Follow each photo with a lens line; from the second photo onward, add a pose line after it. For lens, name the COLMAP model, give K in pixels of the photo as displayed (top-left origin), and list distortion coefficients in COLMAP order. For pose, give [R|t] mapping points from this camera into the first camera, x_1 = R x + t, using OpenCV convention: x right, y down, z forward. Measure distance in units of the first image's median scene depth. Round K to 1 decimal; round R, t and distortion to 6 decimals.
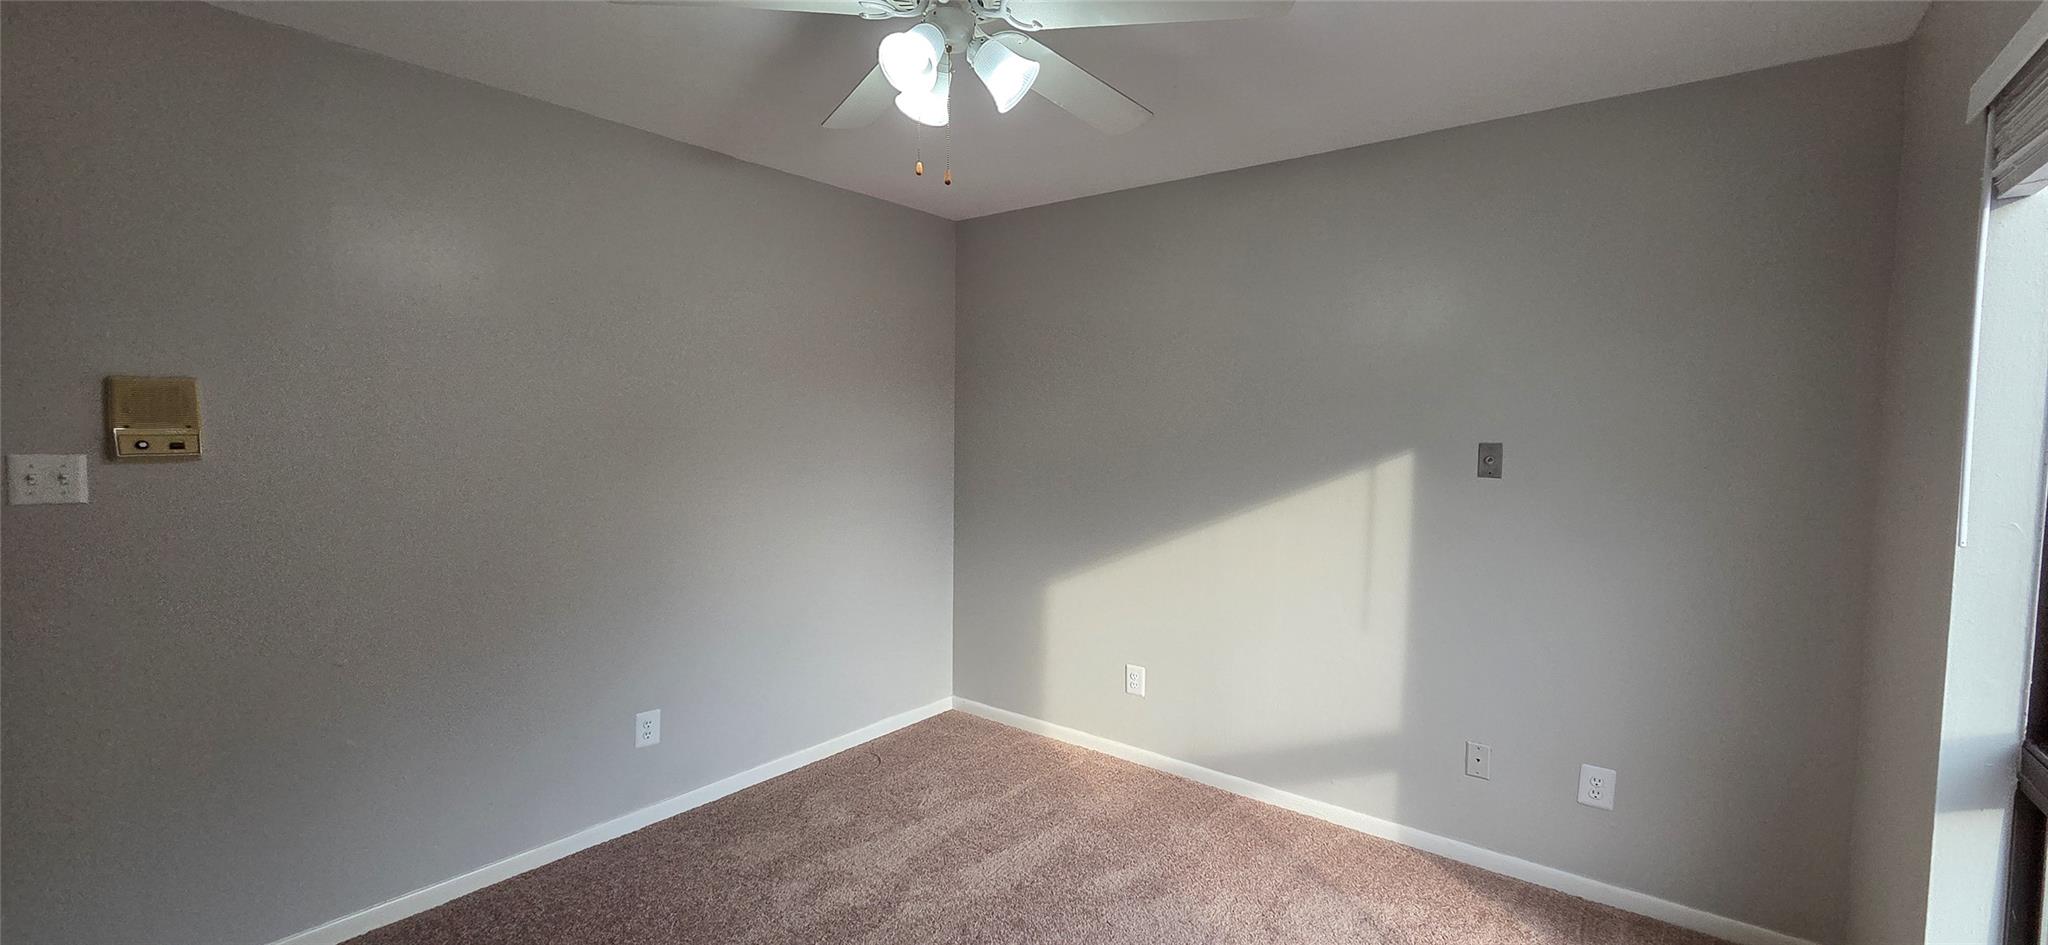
lens RADIAL K [[830.2, 0, 1023.9], [0, 830.2, 474.5], [0, 0, 1]] dist [0.027044, 0.000202]
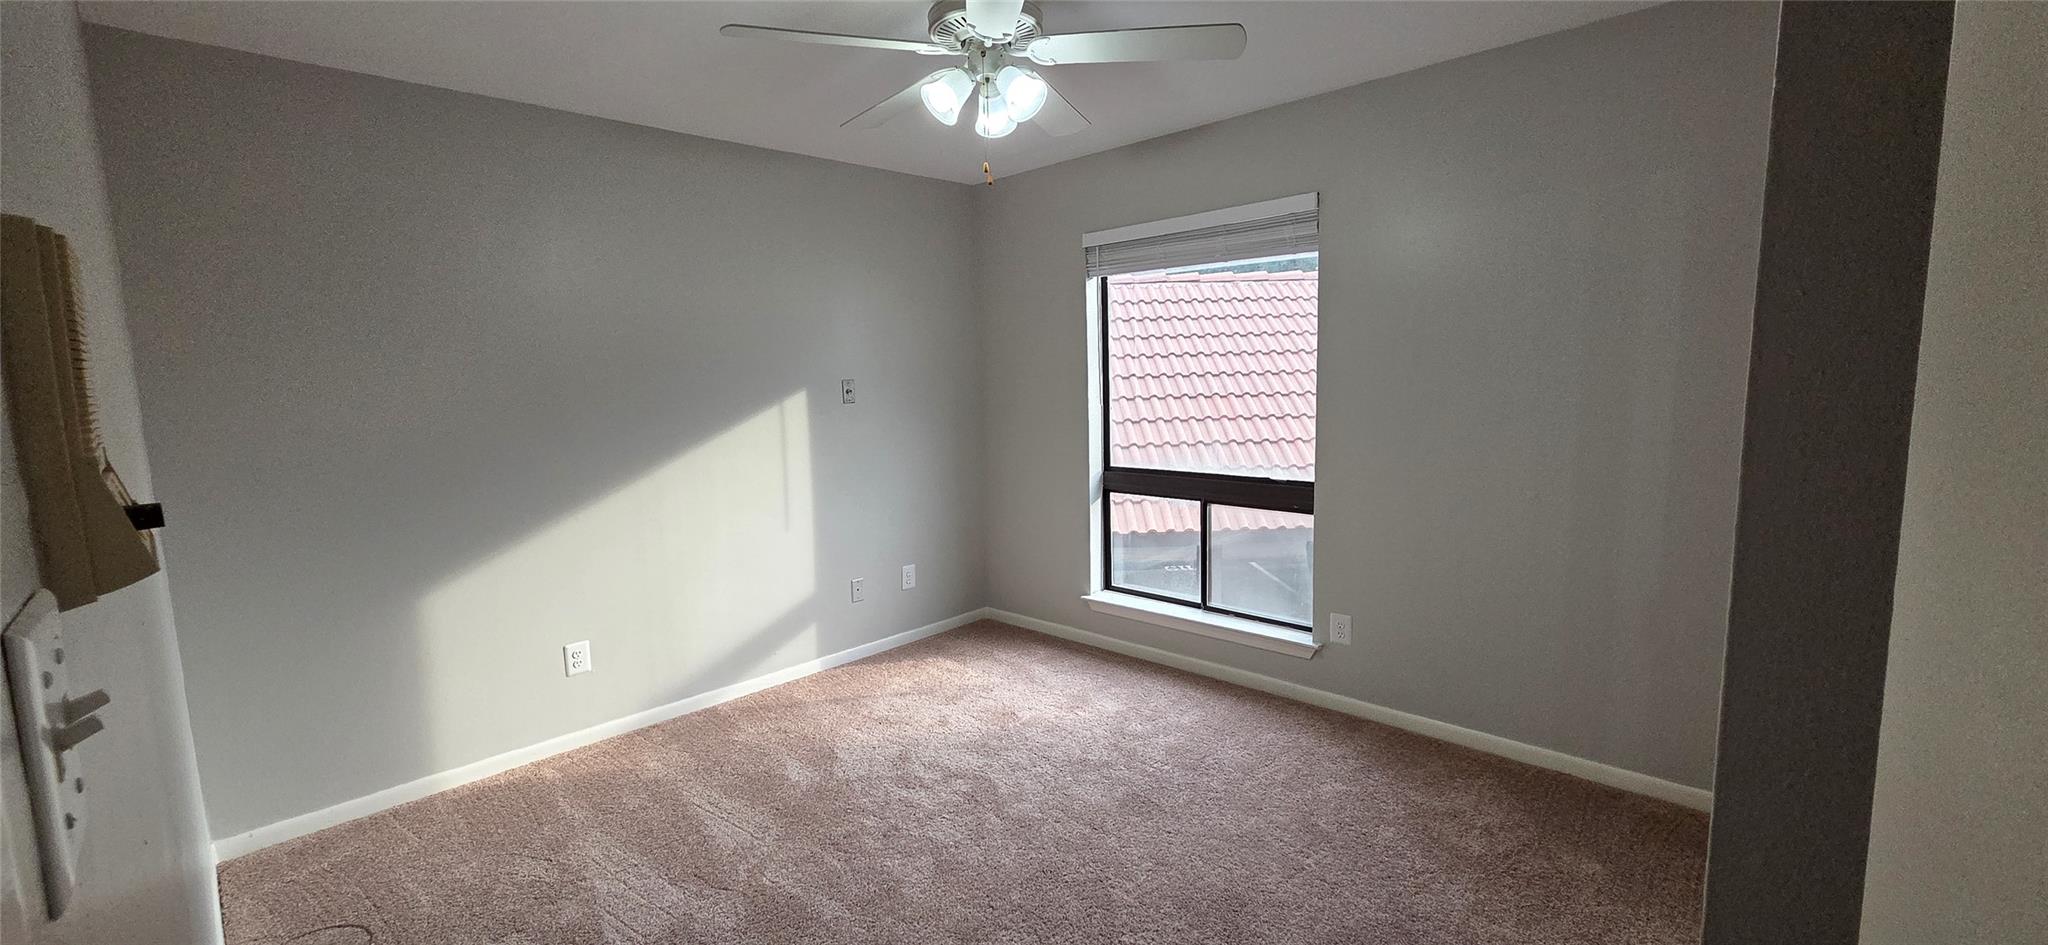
lens RADIAL K [[830.2, 0, 1024.1], [0, 830.2, 467.8], [0, 0, 1]] dist [0.027044, 0.000202]
pose [[0.107315, -0.127727, 0.985986, -0.831630], [0.086126, 0.989180, 0.118767, -0.029954], [-0.990488, 0.072174, 0.117154, 0.475962]]
